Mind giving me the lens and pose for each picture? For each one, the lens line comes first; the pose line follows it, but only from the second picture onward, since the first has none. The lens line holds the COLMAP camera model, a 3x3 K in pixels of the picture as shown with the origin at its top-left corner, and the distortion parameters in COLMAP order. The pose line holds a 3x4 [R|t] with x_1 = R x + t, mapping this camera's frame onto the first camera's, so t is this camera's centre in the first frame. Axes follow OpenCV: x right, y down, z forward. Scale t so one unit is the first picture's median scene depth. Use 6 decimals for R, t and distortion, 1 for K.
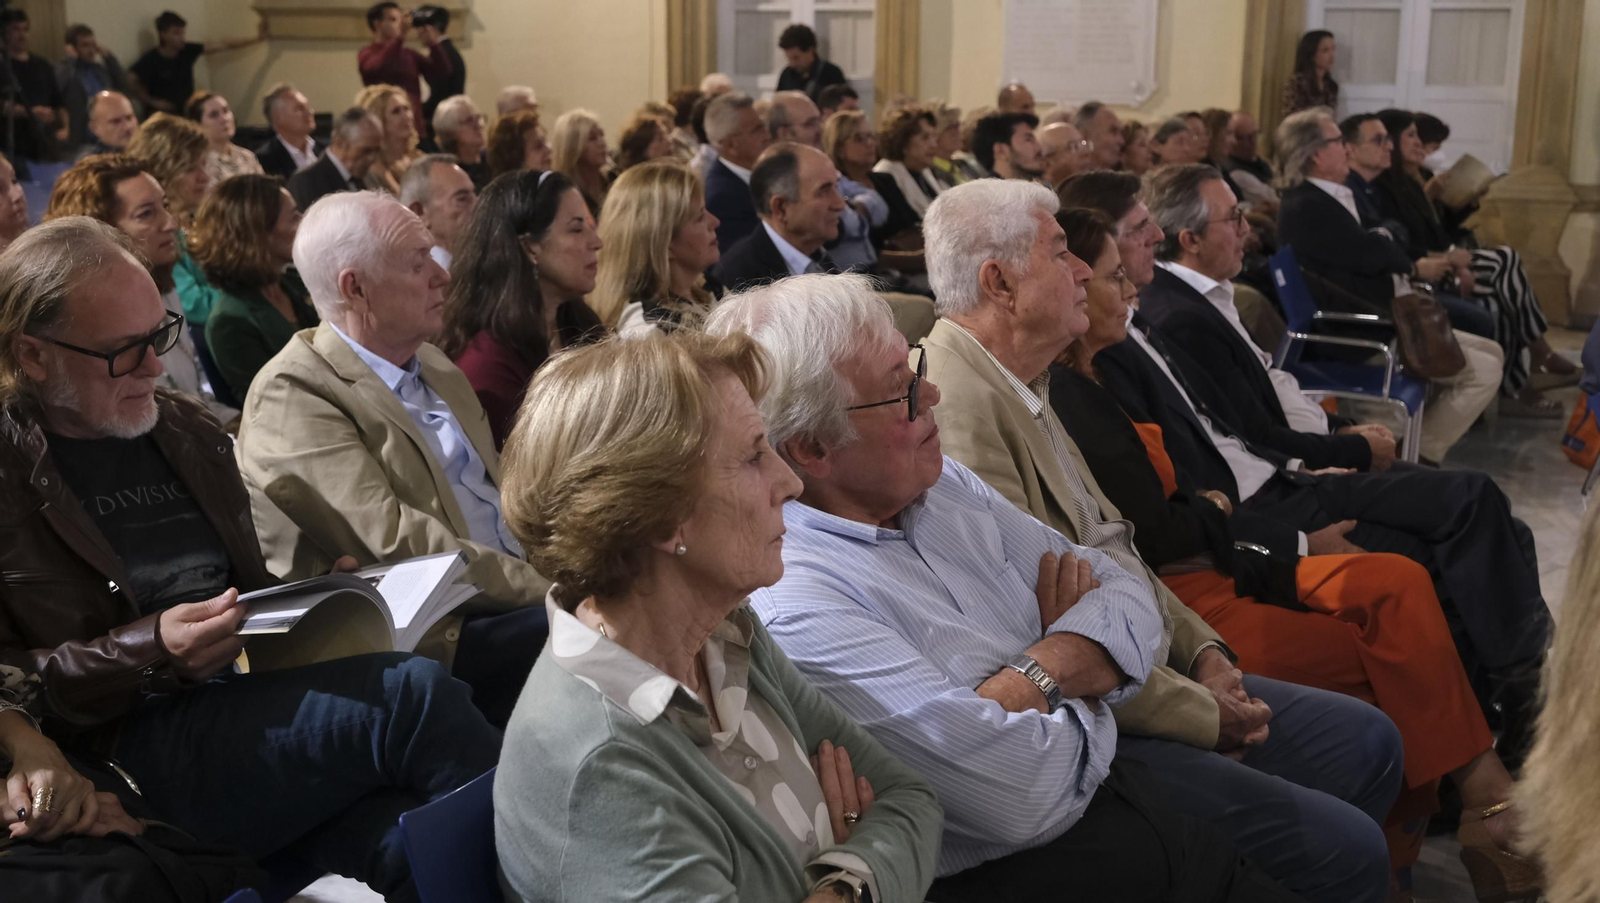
lens RADIAL K [[1851.5, 0, 801.2], [0, 1851.5, 396.3], [0, 0, 1]] dist [0.014063, 0.009099]
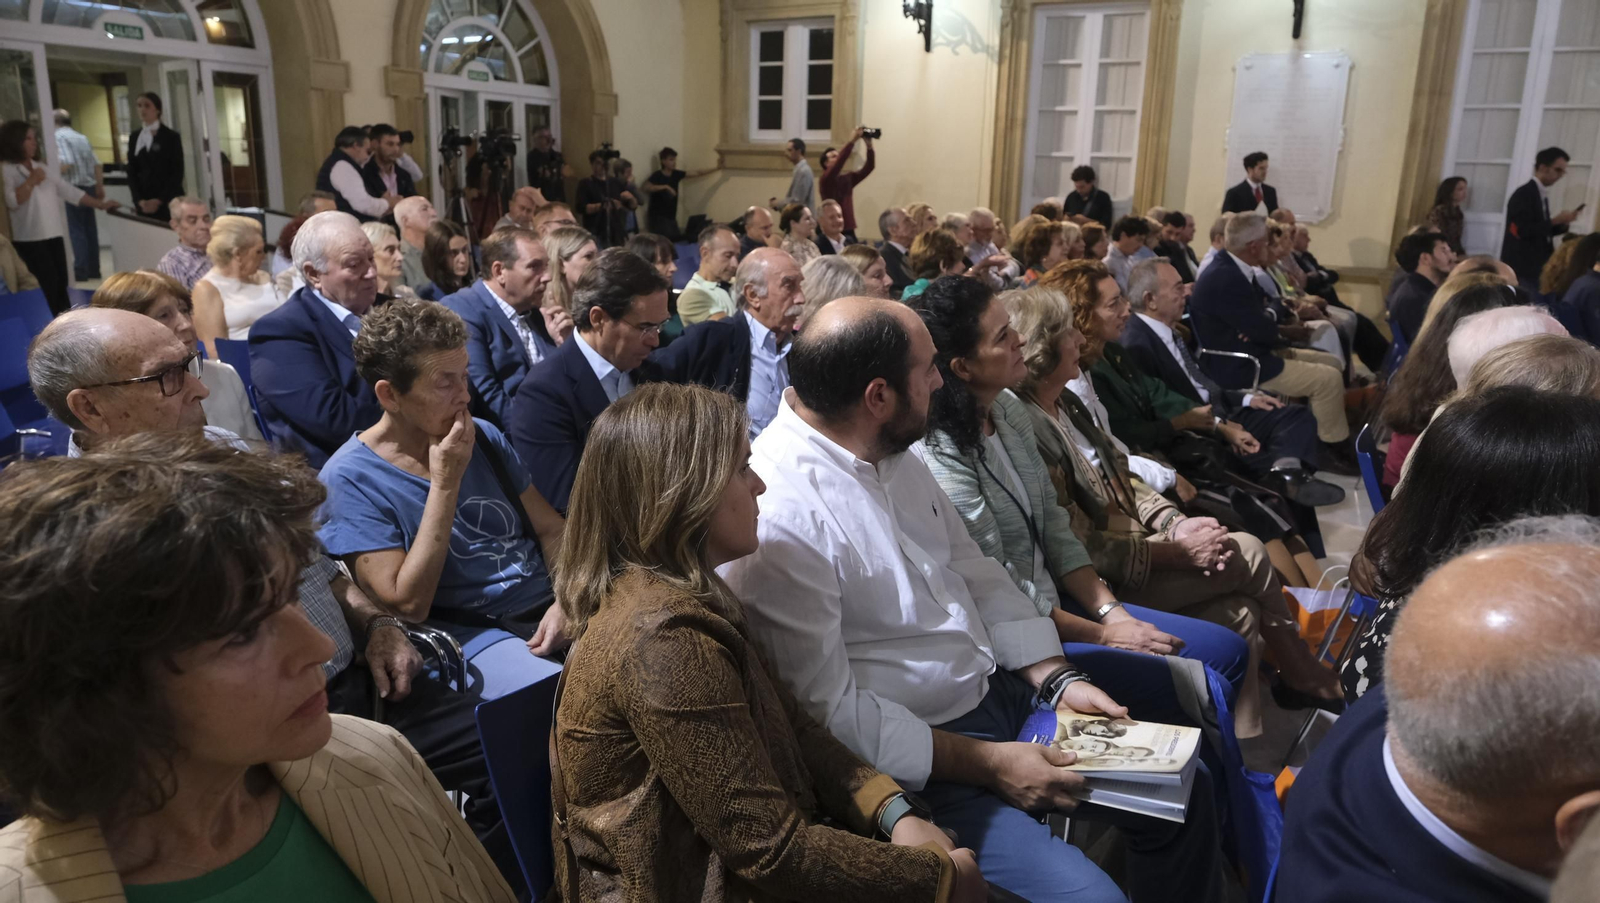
lens RADIAL K [[1089.6, 0, 802.5], [0, 1089.6, 448.8], [0, 0, 1]] dist [-0.029842, 0.020766]
pose [[0.996291, 0.035334, -0.078458, -0.313773], [-0.030582, 0.997671, 0.060962, -0.020166], [0.080429, -0.058337, 0.995052, 0.102623]]
